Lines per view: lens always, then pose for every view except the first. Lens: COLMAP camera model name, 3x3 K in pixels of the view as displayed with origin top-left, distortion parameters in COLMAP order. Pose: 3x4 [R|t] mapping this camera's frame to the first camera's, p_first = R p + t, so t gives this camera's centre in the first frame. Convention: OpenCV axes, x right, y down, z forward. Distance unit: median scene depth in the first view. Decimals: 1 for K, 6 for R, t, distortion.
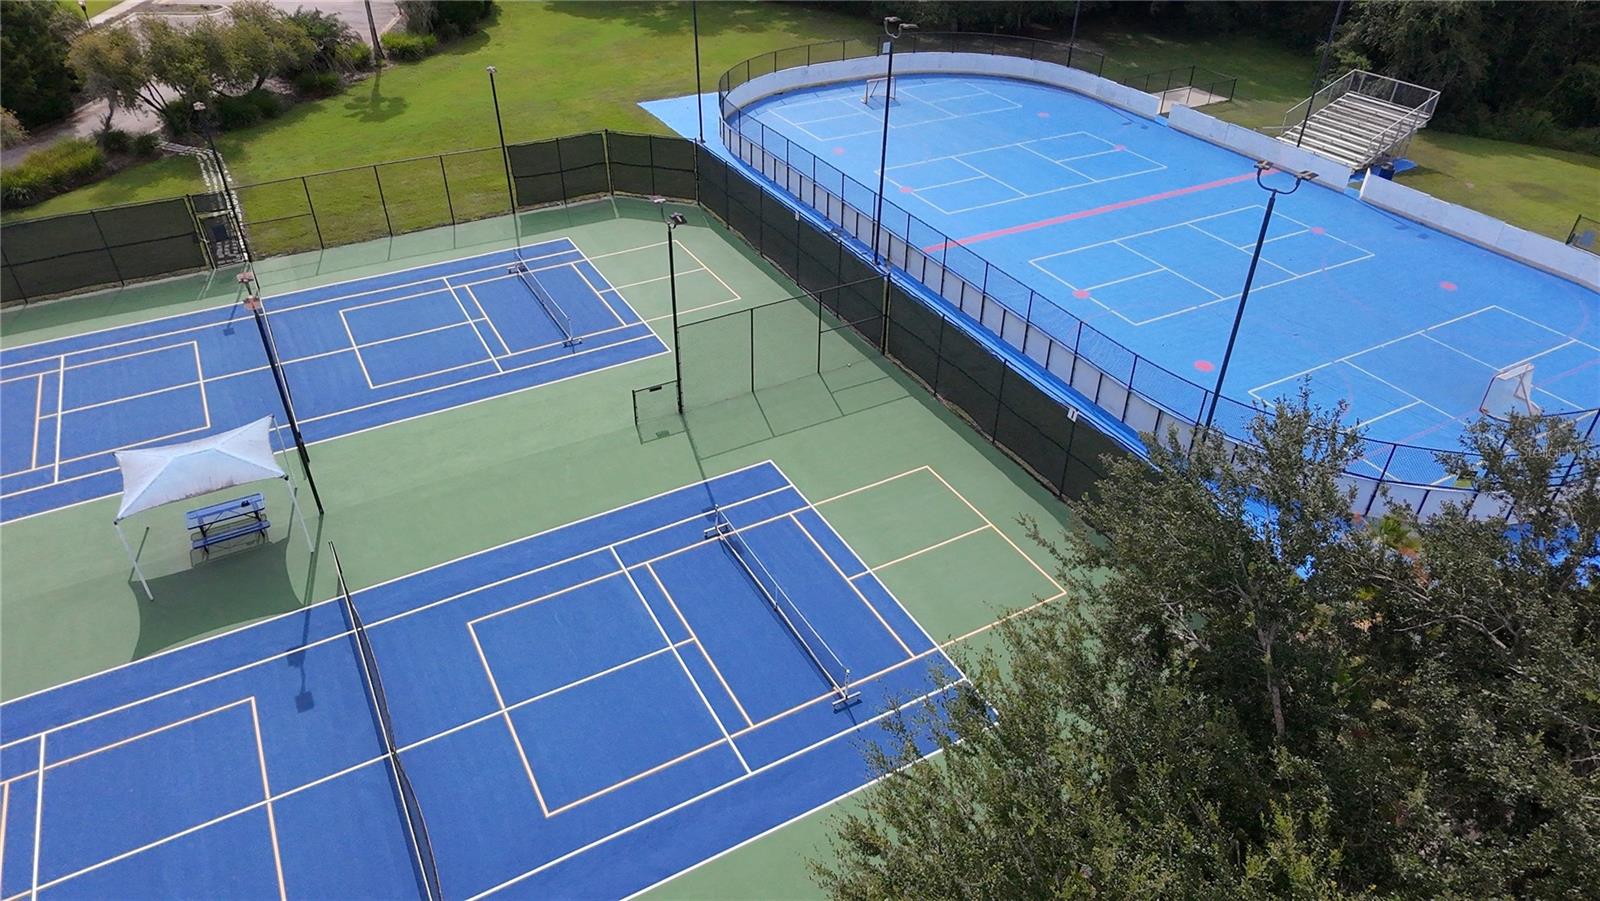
lens RADIAL K [[1028.5, 0, 798.0], [0, 1028.5, 449.0], [0, 0, 1]] dist [0.003228, 0.001825]
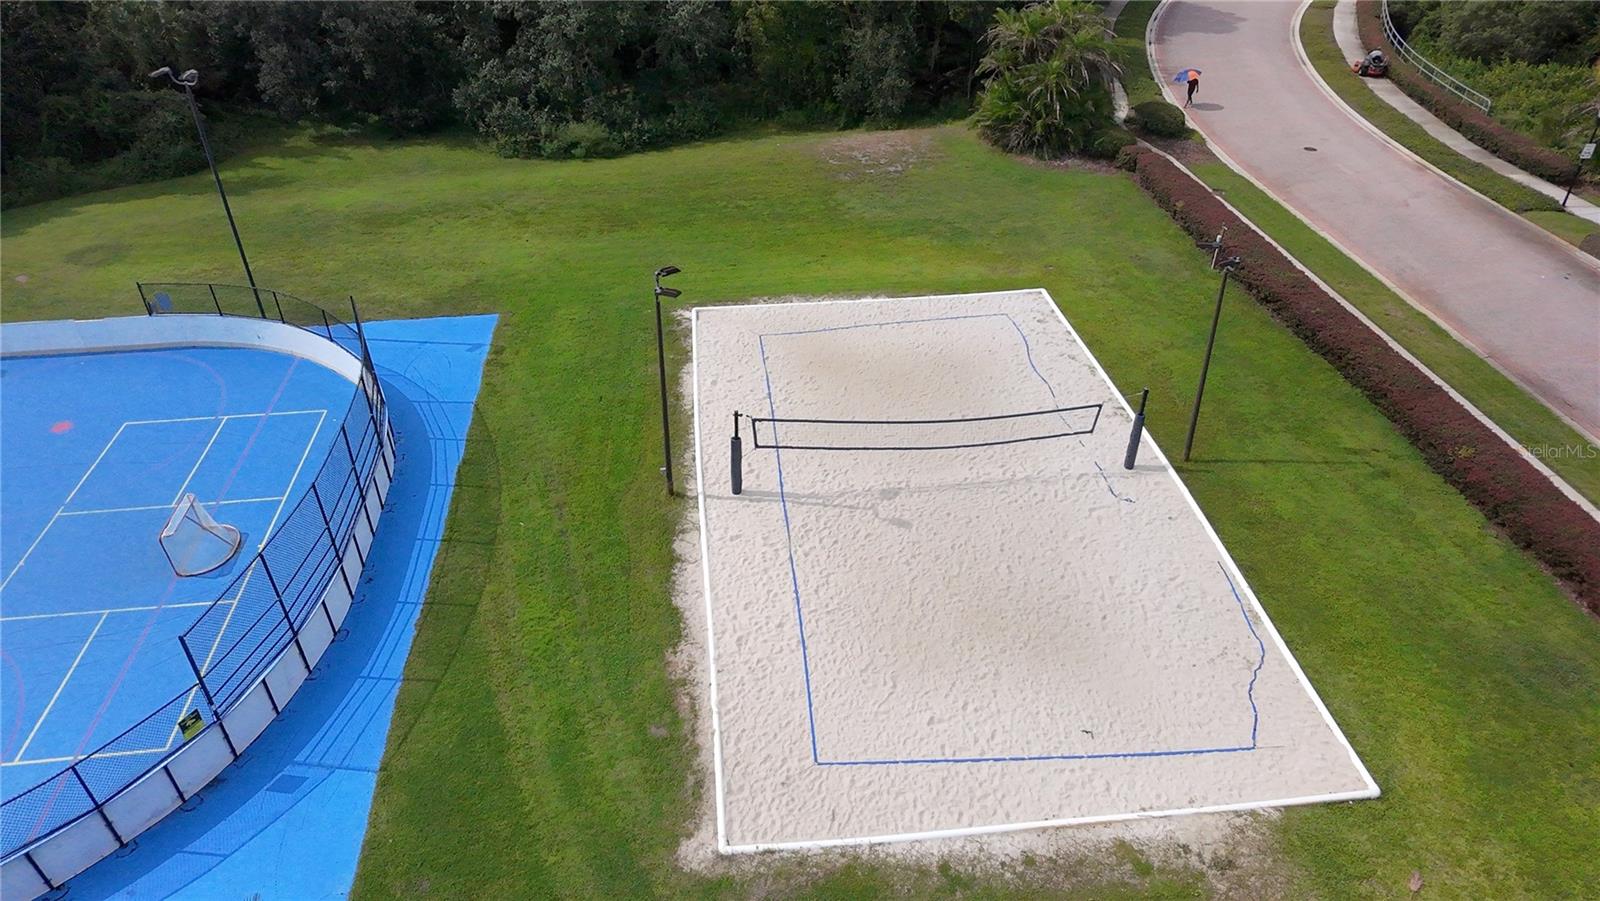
lens RADIAL K [[1028.5, 0, 798.0], [0, 1028.5, 449.0], [0, 0, 1]] dist [0.003228, 0.001825]
pose [[0.378880, -0.548437, 0.745431, 0.206575], [0.542211, 0.784306, 0.301449, -0.064418], [-0.749972, 0.289967, 0.594526, 0.094539]]
